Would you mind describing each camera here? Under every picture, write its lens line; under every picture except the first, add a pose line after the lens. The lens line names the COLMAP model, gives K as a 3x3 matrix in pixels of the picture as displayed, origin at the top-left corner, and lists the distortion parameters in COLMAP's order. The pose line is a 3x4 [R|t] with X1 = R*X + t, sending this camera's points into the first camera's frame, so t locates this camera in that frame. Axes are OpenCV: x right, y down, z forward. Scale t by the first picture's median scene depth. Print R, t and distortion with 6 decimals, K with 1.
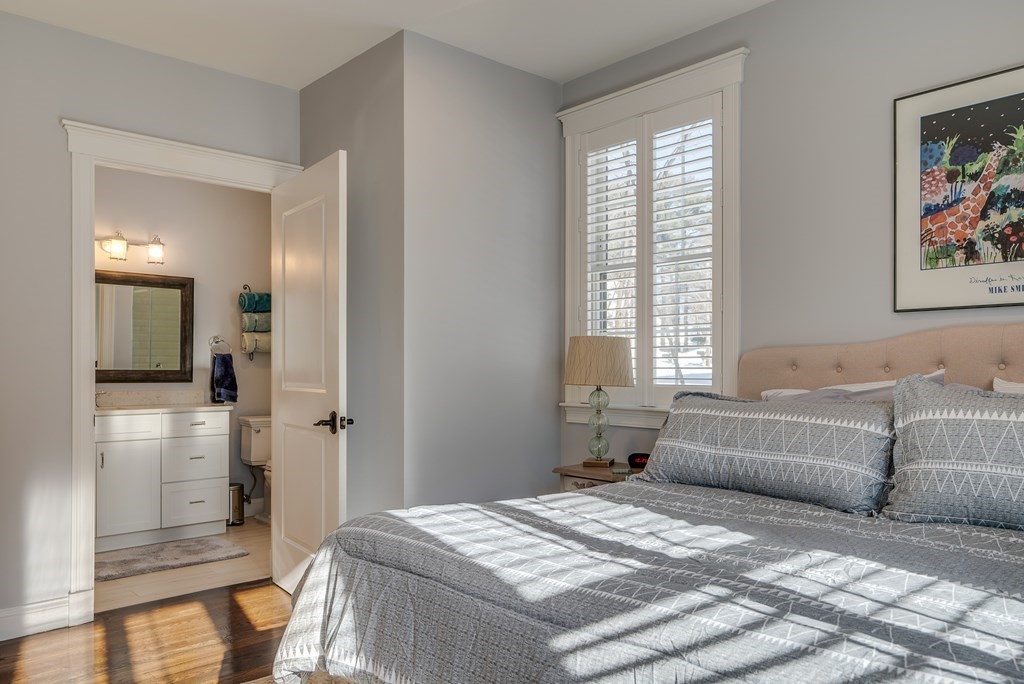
lens RADIAL K [[753.1, 0, 511.7], [0, 753.1, 370.4], [0, 0, 1]] dist [0.002309, 0.000567]
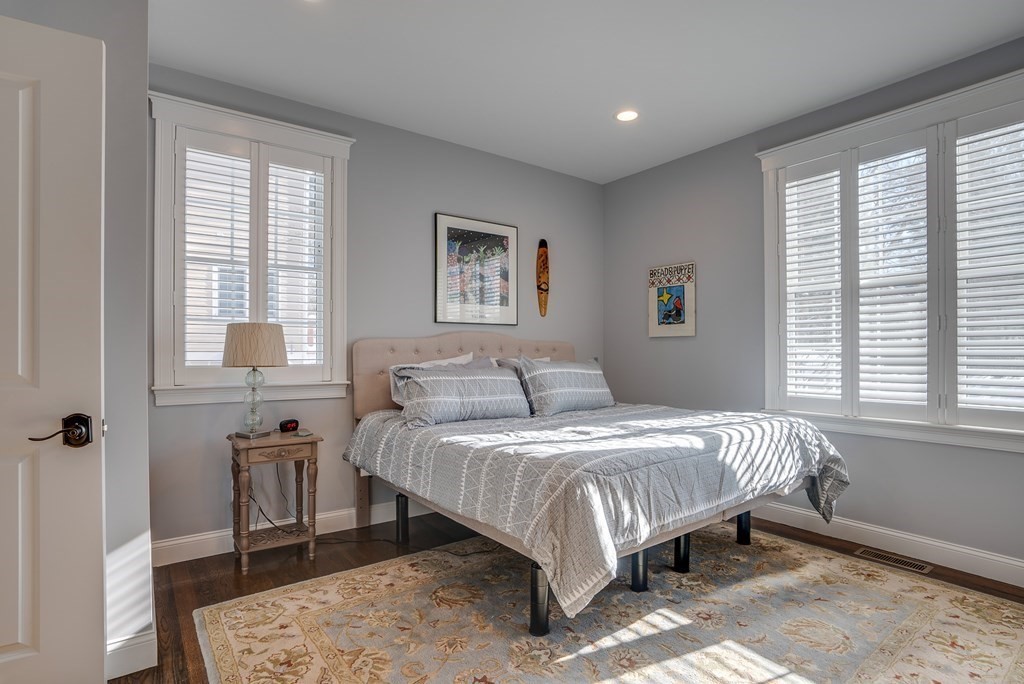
lens RADIAL K [[520.5, 0, 512.0], [0, 520.5, 342.0], [0, 0, 1]] dist [-0.001385, -0.000122]
pose [[0.105133, 0.014250, 0.994356, -0.821516], [0.001353, 0.999894, -0.014472, -0.007441], [-0.994457, 0.002867, 0.105103, 0.684889]]
